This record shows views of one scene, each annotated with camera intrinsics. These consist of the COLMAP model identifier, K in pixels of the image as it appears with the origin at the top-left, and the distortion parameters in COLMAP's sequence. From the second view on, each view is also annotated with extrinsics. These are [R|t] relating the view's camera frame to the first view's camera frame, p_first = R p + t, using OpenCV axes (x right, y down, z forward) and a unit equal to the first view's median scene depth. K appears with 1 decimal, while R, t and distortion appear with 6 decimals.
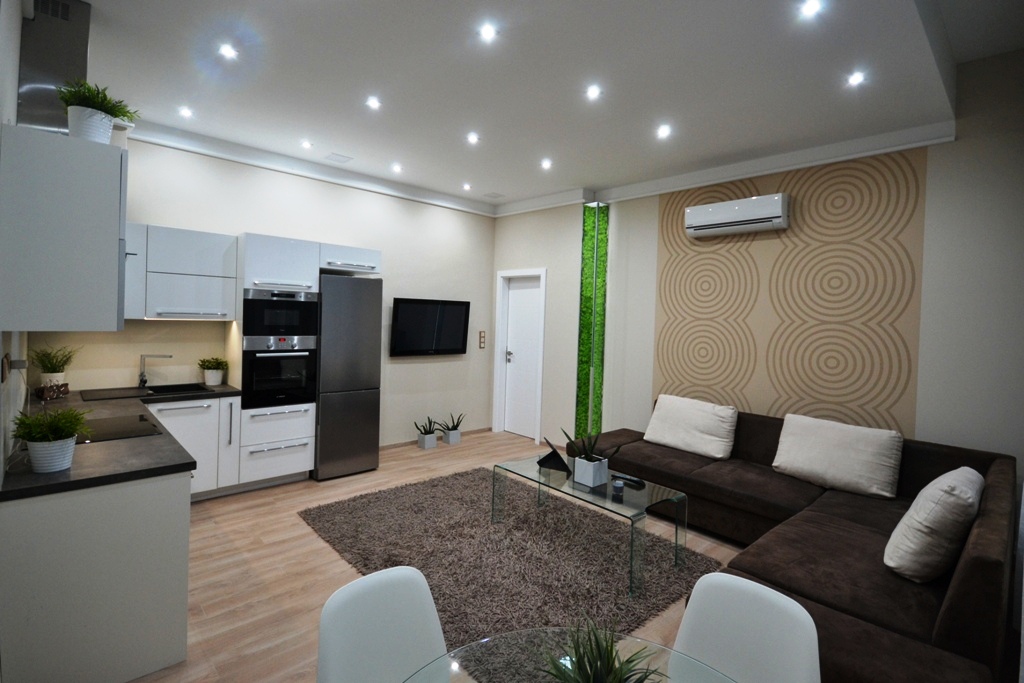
lens RADIAL K [[508.6, 0, 537.6], [0, 508.6, 321.7], [0, 0, 1]] dist [0.005443, -0.000804]
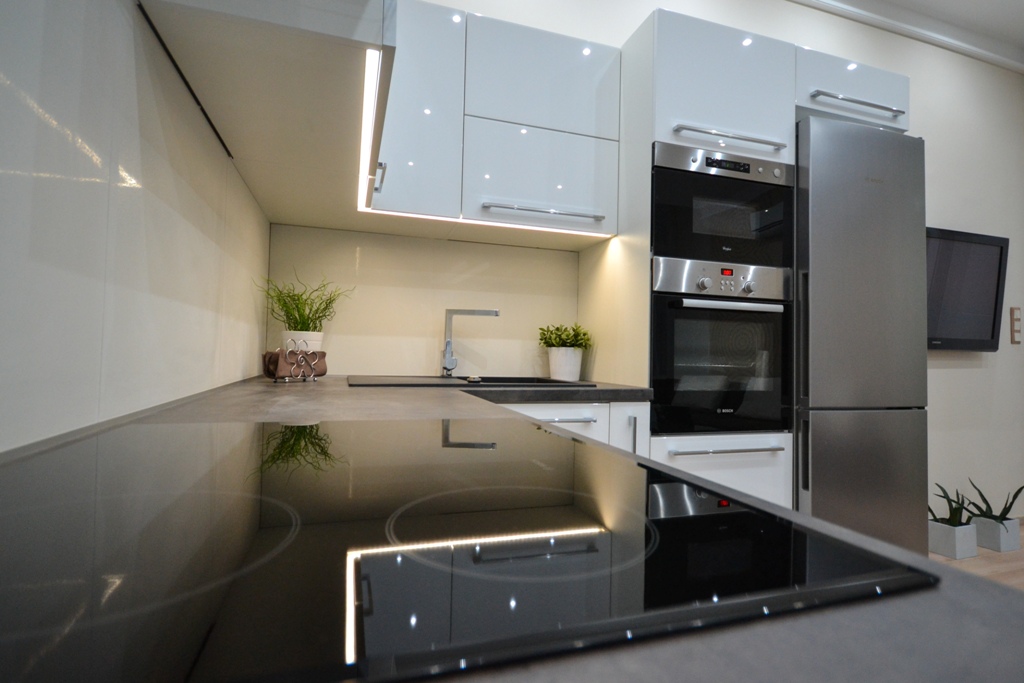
lens RADIAL K [[508.6, 0, 513.2], [0, 508.6, 342.8], [0, 0, 1]] dist [0.005443, -0.000804]
pose [[0.904318, -0.019833, -0.426399, -0.483379], [-0.003459, 0.998547, -0.053781, 0.115440], [0.426846, 0.050110, 0.902935, 0.556989]]
